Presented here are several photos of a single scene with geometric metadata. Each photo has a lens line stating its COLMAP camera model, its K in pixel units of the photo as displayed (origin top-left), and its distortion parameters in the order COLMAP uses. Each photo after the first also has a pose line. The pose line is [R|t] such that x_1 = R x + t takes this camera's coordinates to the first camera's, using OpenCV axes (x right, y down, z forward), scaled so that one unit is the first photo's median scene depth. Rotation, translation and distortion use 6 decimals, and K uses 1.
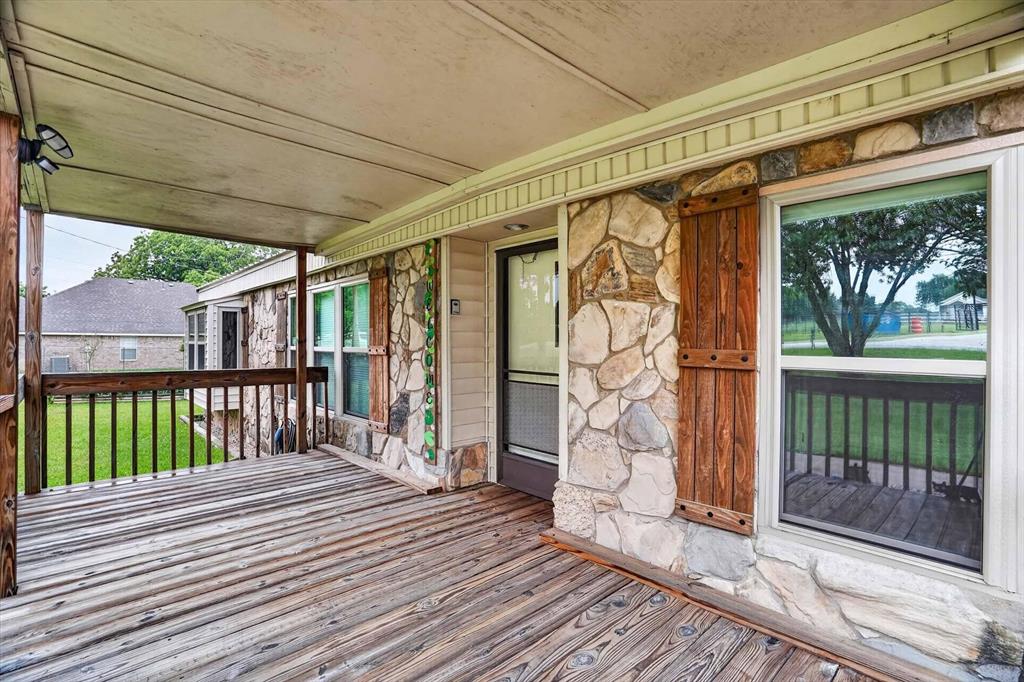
lens RADIAL K [[480.9, 0, 512.1], [0, 480.9, 343.6], [0, 0, 1]] dist [-0.019845, 0.003972]
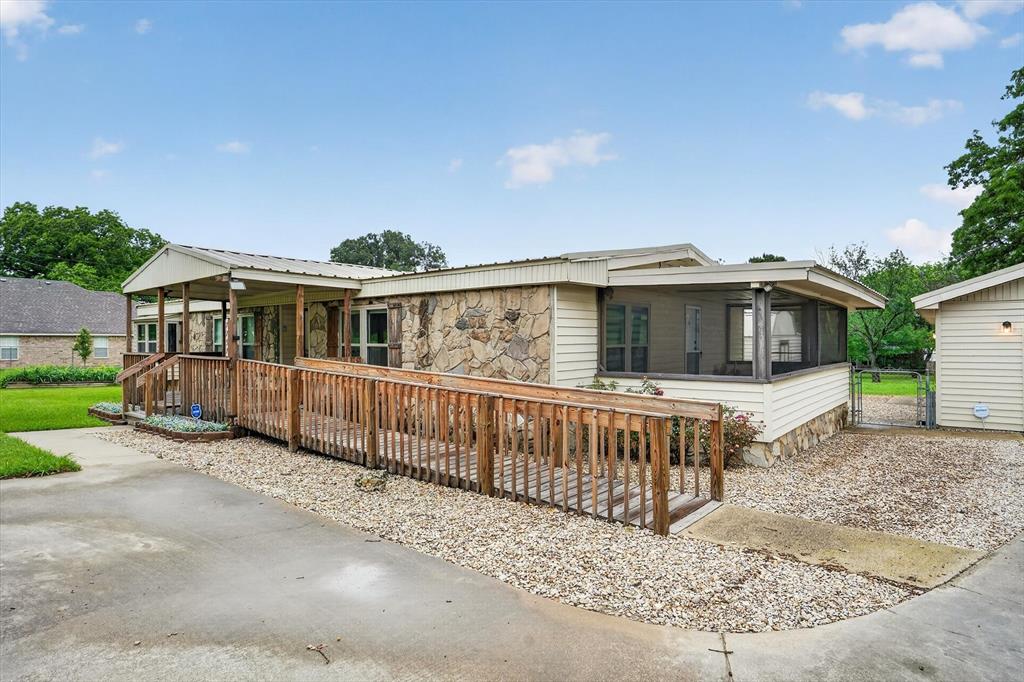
lens RADIAL K [[548.6, 0, 509.8], [0, 548.6, 343.5], [0, 0, 1]] dist [0.004253, 0.000679]
pose [[0.992052, -0.003489, 0.125784, 0.615437], [0.003255, 0.999993, 0.002069, 0.009281], [-0.125790, -0.001643, 0.992055, -1.865550]]
